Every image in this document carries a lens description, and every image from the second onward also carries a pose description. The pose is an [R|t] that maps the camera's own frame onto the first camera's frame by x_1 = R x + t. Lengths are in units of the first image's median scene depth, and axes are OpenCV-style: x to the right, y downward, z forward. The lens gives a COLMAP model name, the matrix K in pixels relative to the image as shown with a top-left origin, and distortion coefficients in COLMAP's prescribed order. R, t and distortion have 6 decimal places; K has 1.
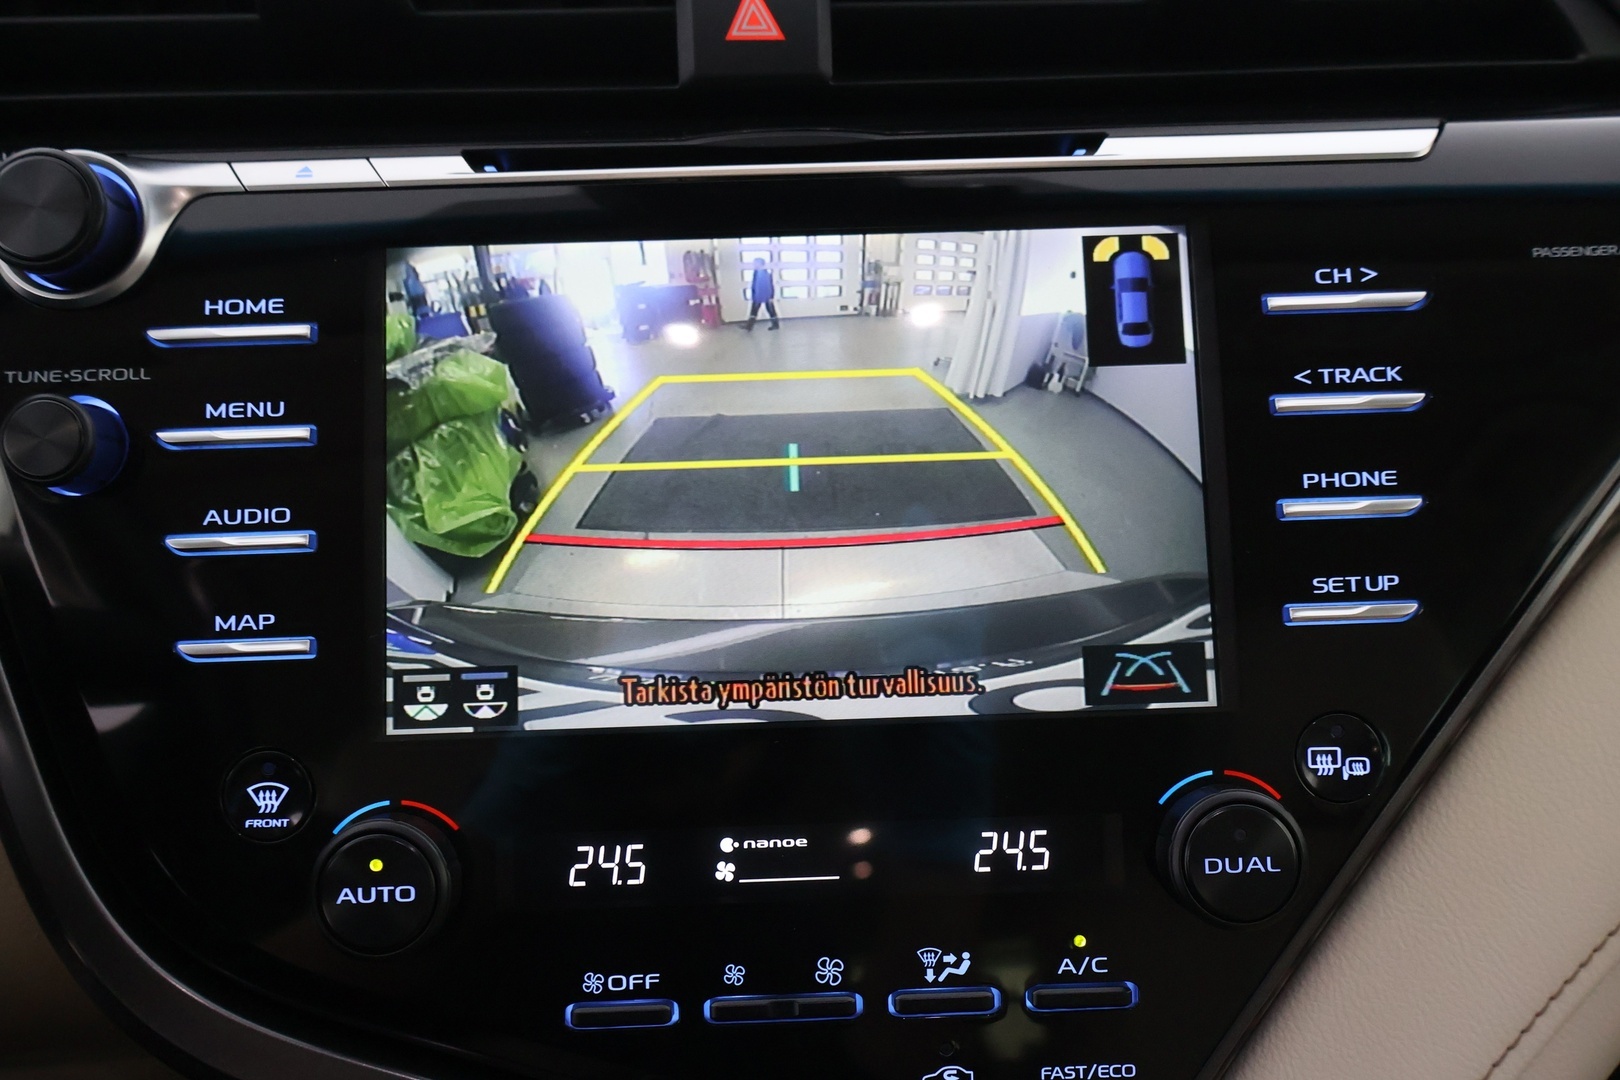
lens RADIAL K [[1398.7, 0, 810.0], [0, 1398.7, 540.0], [0, 0, 1]] dist [-0.004561, 0.000918]
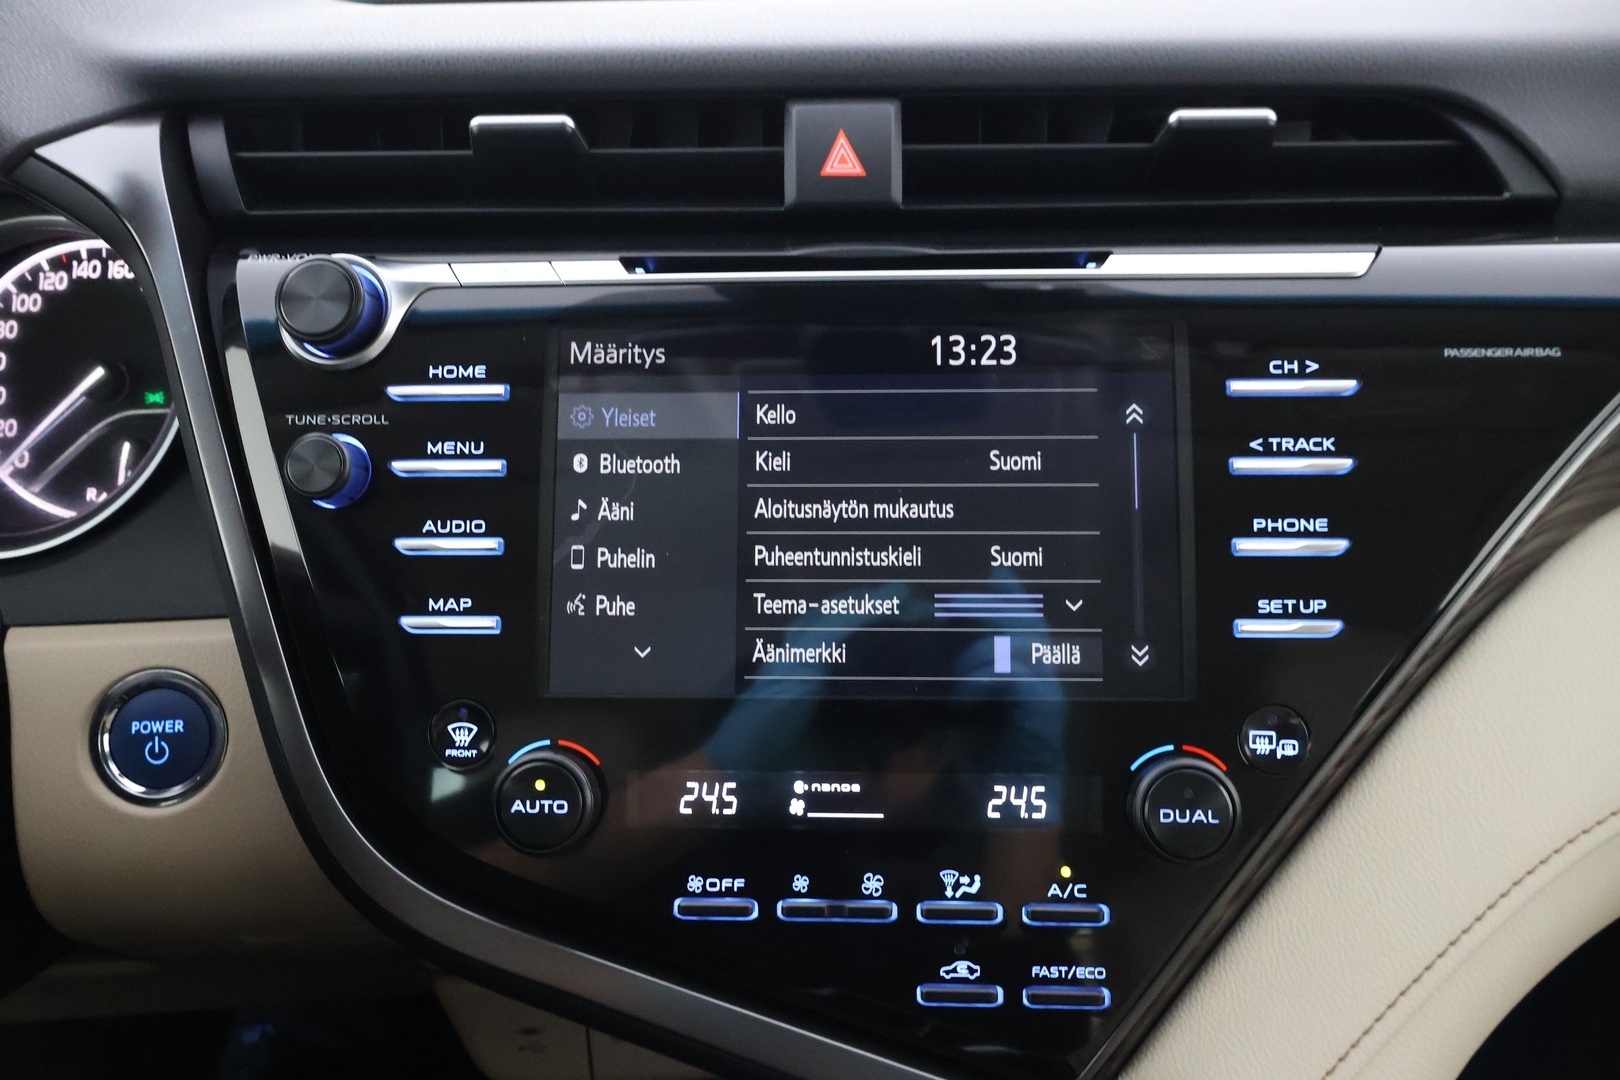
lens RADIAL K [[1351.1, 0, 813.7], [0, 1351.1, 560.8], [0, 0, 1]] dist [-0.063942, -0.001006]
pose [[0.996484, 0.033474, -0.076808, 0.044747], [-0.034331, 0.999362, -0.009865, 0.017097], [0.076429, 0.012467, 0.996997, -0.267800]]
